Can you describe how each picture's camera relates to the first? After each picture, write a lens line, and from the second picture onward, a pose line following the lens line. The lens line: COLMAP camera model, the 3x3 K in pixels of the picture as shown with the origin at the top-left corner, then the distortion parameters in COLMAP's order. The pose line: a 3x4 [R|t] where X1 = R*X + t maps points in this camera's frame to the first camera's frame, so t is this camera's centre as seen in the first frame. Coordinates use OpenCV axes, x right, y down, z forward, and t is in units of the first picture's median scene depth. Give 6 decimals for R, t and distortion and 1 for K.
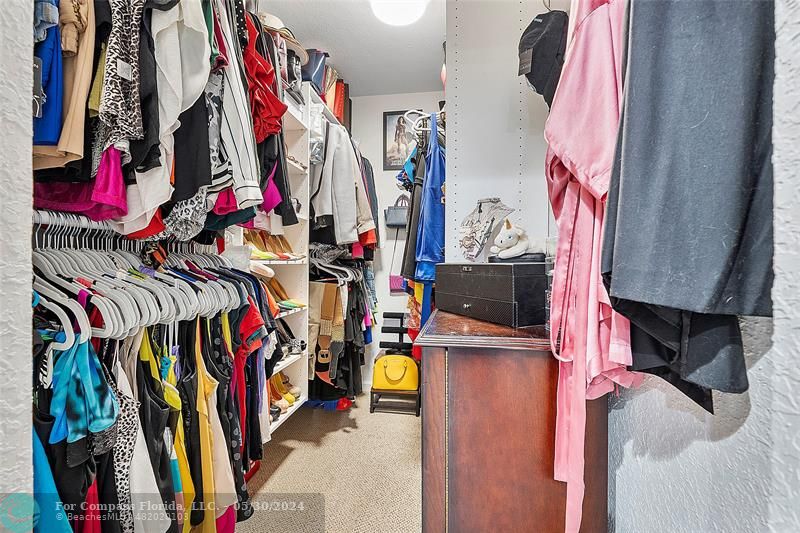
lens RADIAL K [[339.3, 0, 399.6], [0, 339.3, 263.4], [0, 0, 1]] dist [-0.005976, -0.000732]
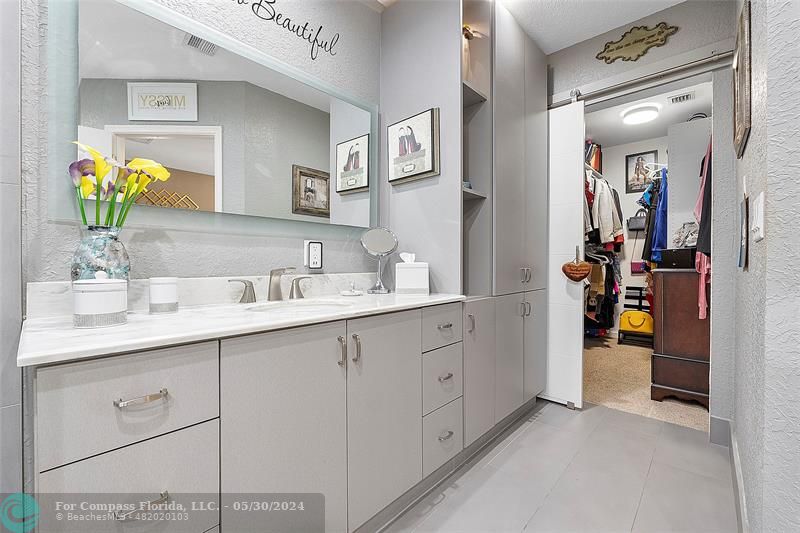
lens RADIAL K [[339.3, 0, 399.6], [0, 339.3, 263.4], [0, 0, 1]] dist [-0.005976, -0.000732]
pose [[0.826200, -0.001107, -0.563376, -0.038532], [0.001019, 0.999999, -0.000471, 0.046958], [0.563376, -0.000186, 0.826201, -0.999278]]
